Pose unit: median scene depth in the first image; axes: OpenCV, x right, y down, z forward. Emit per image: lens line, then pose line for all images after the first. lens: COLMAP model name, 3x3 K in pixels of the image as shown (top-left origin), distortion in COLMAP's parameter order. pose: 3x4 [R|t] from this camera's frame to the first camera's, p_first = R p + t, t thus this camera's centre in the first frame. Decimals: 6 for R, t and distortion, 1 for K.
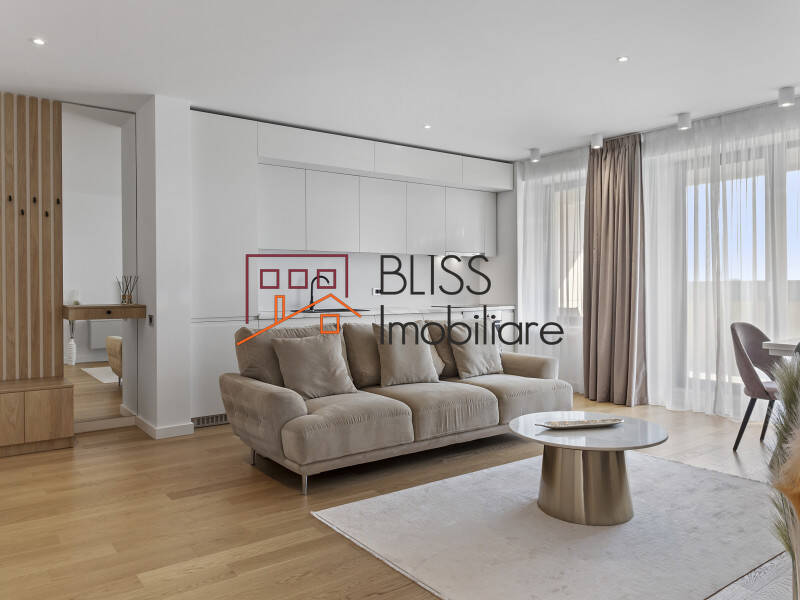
lens RADIAL K [[610.2, 0, 388.4], [0, 610.2, 297.7], [0, 0, 1]] dist [-0.001248, 0.002409]
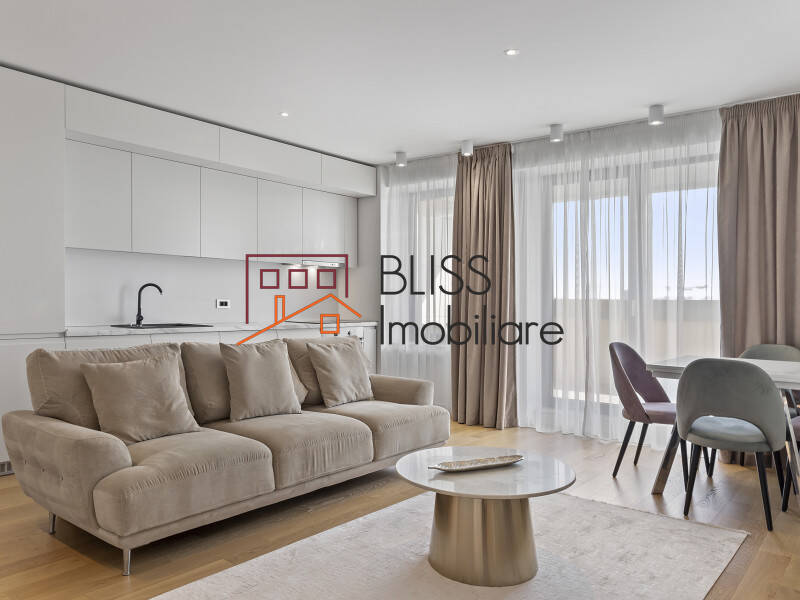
lens RADIAL K [[608.1, 0, 399.2], [0, 608.1, 319.8], [0, 0, 1]] dist [0.004265, 0.003895]
pose [[0.961063, 0.010044, 0.276147, -0.021883], [-0.013932, 0.999829, 0.012121, -0.002204], [-0.275978, -0.015497, 0.961039, 0.165911]]
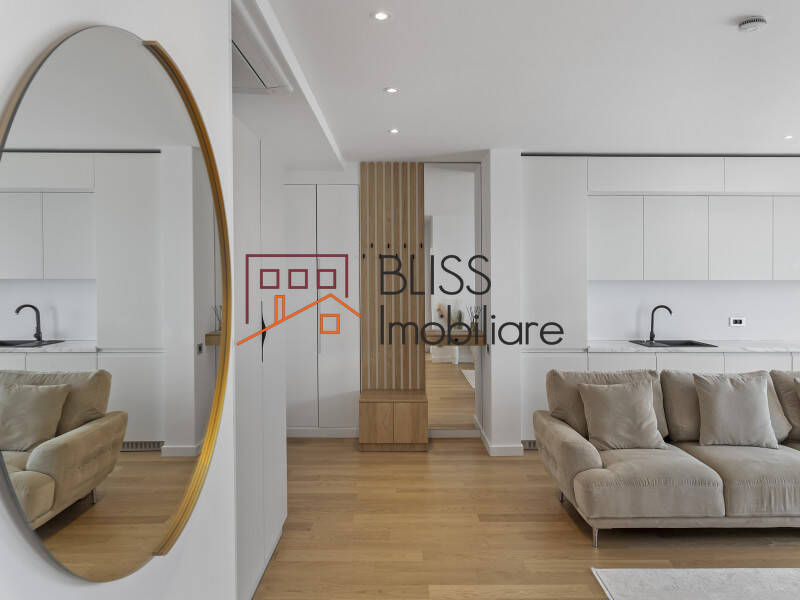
lens RADIAL K [[610.2, 0, 388.4], [0, 610.2, 297.7], [0, 0, 1]] dist [-0.001248, 0.002409]
pose [[0.801919, 0.009717, -0.597354, 0.161826], [0.002602, 0.999801, 0.019757, -0.097087], [0.597427, -0.017397, 0.801734, -0.015989]]
